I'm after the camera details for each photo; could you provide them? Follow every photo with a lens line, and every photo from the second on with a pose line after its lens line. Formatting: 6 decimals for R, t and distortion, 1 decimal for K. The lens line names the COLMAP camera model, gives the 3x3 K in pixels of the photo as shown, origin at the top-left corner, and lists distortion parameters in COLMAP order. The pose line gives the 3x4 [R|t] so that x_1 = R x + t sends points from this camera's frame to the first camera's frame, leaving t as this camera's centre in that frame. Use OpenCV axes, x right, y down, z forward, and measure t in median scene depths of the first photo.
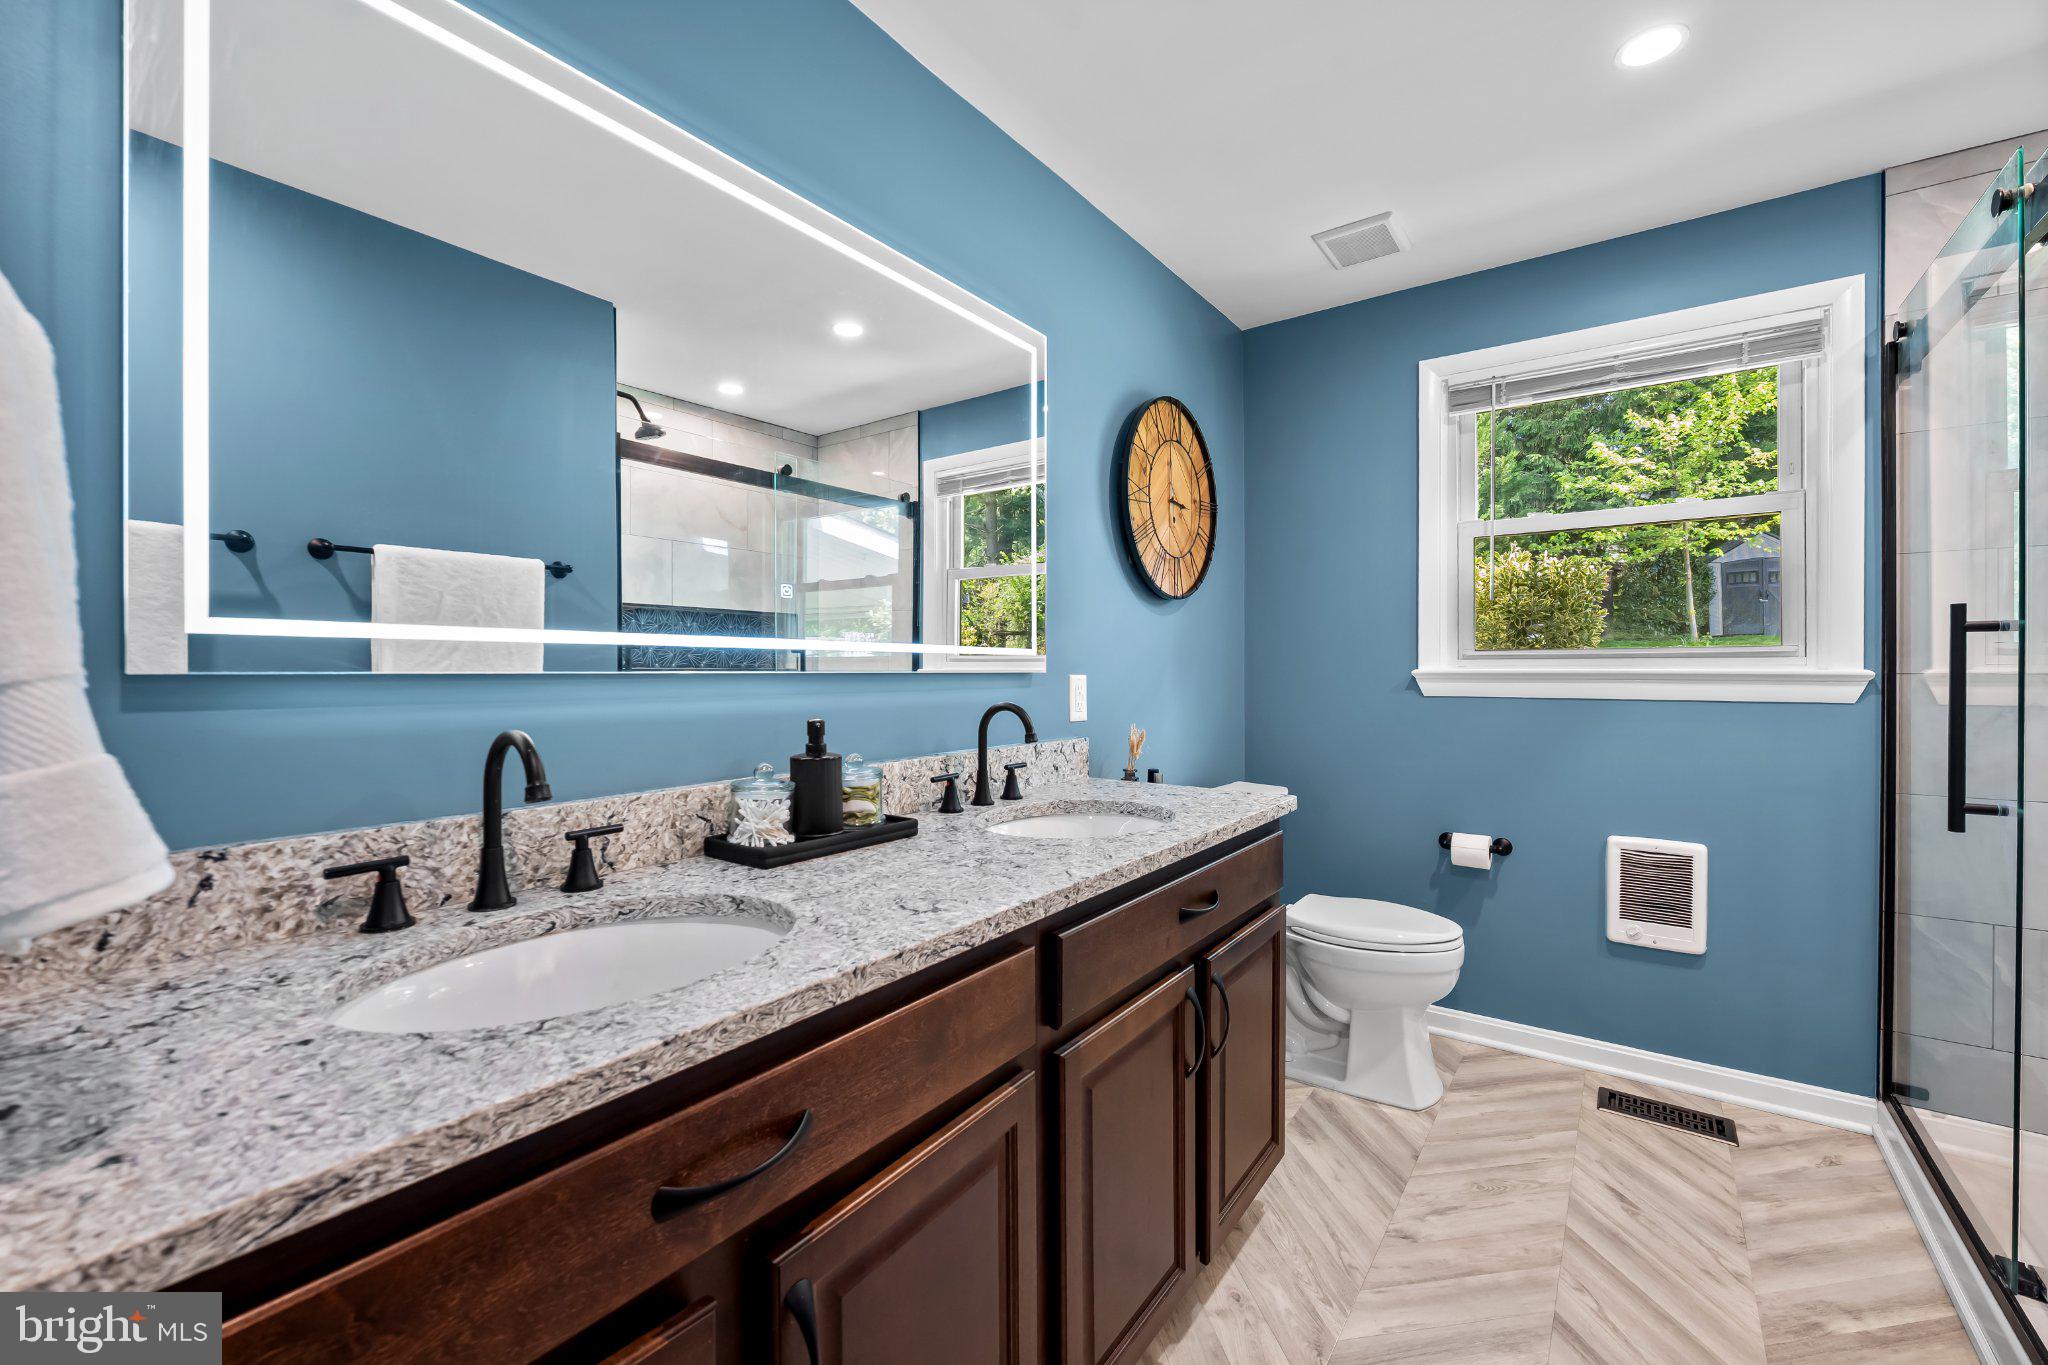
lens RADIAL K [[824.8, 0, 1025.8], [0, 824.8, 673.5], [0, 0, 1]] dist [-0.008495, 0.000726]
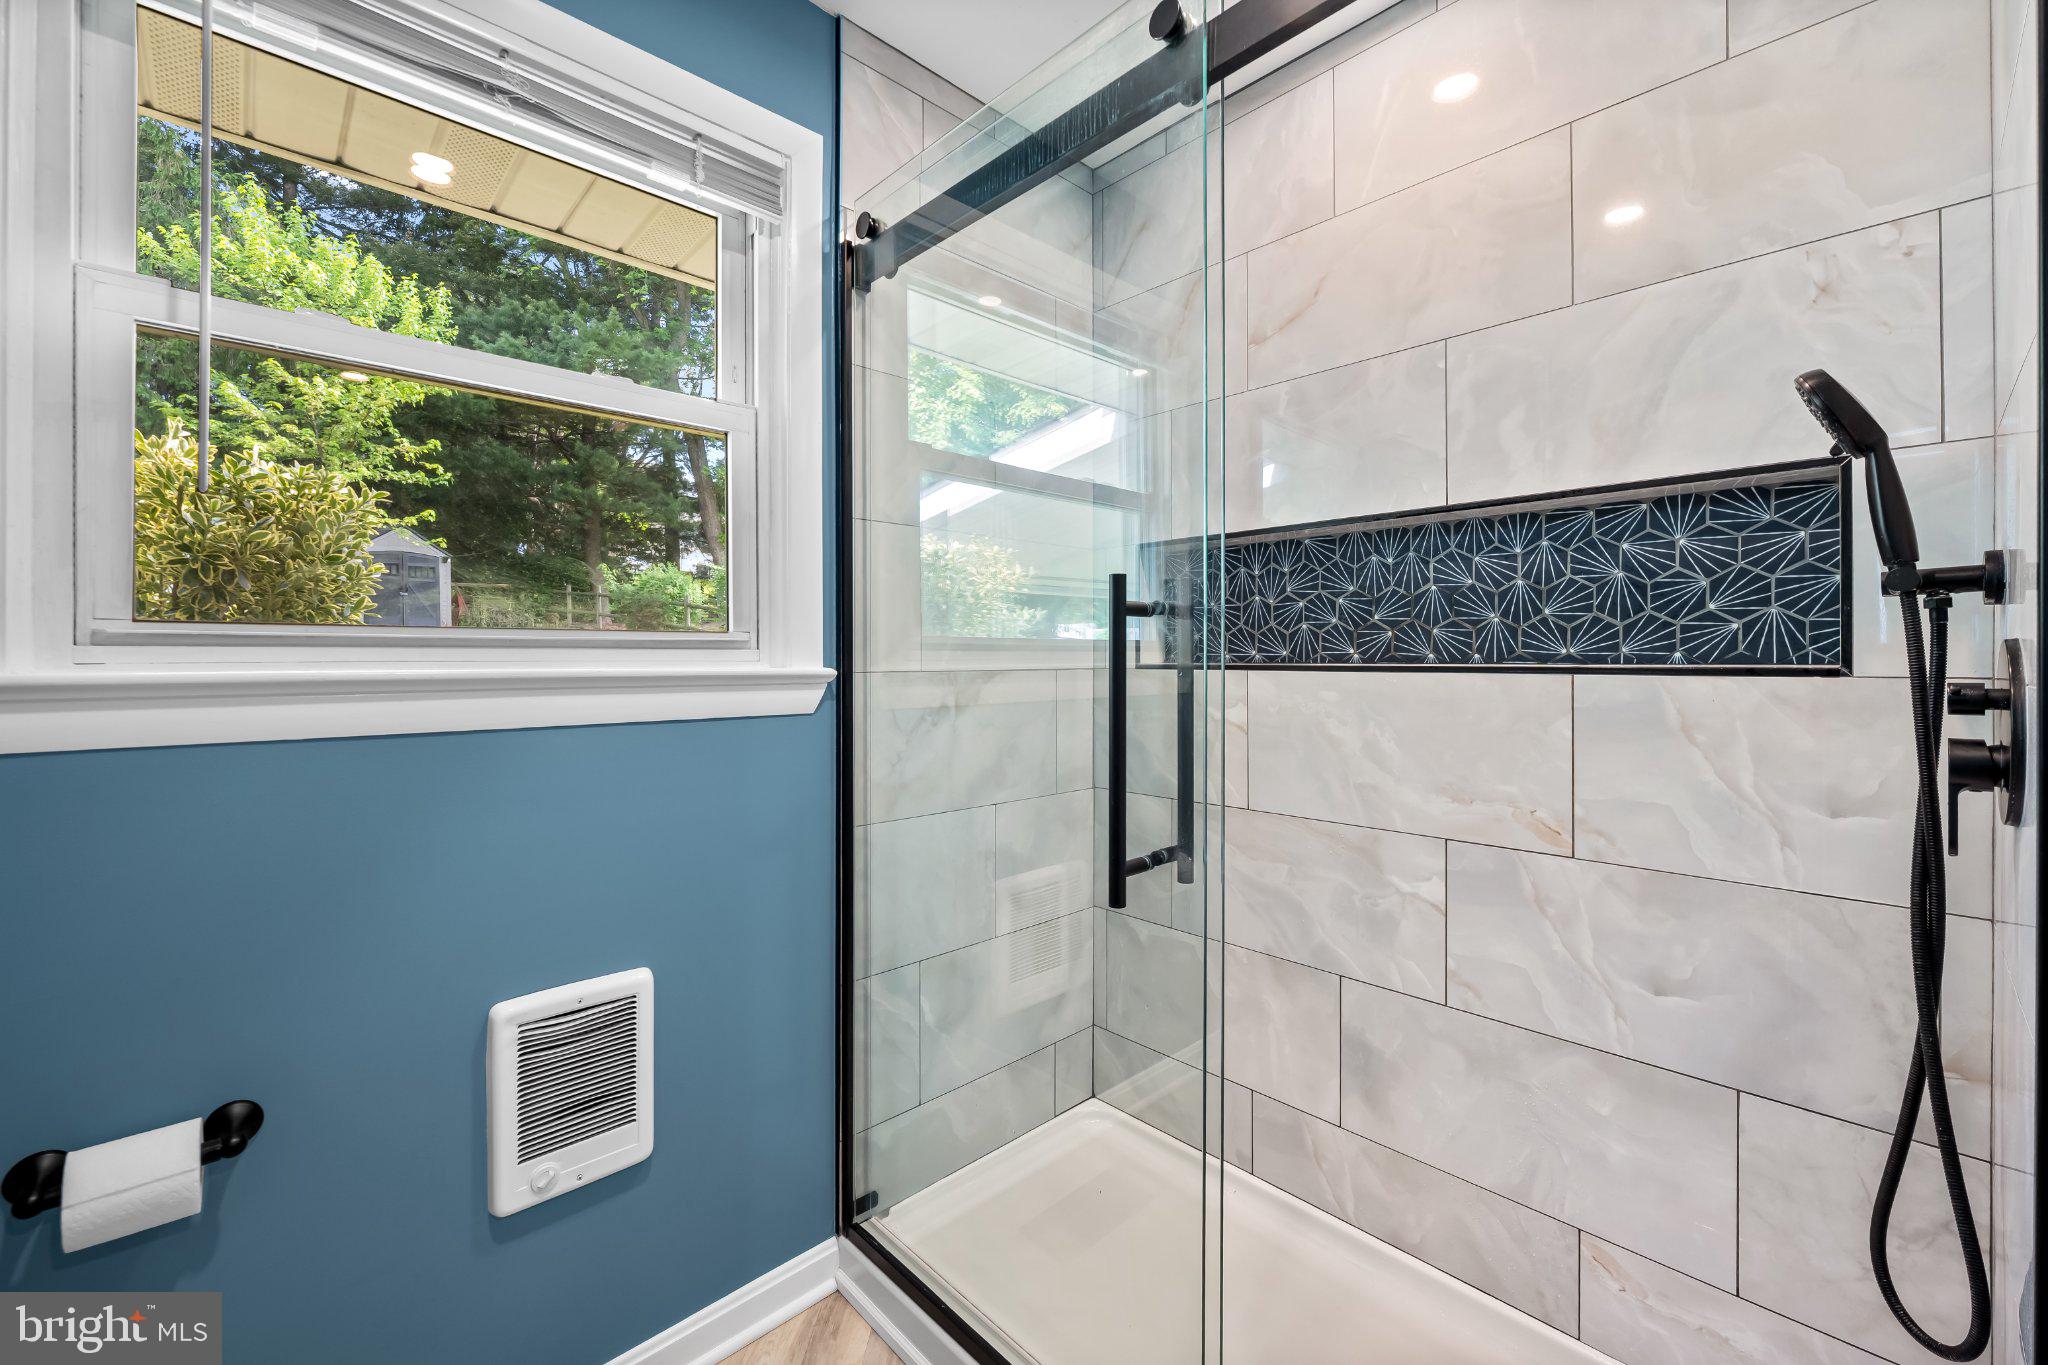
lens RADIAL K [[824.8, 0, 1028.1], [0, 824.8, 657.0], [0, 0, 1]] dist [-0.008495, 0.000726]
pose [[0.171586, 0.002054, 0.985167, 0.289747], [0.006191, 0.999976, -0.003163, -0.009310], [-0.985150, 0.006641, 0.171569, 0.620822]]
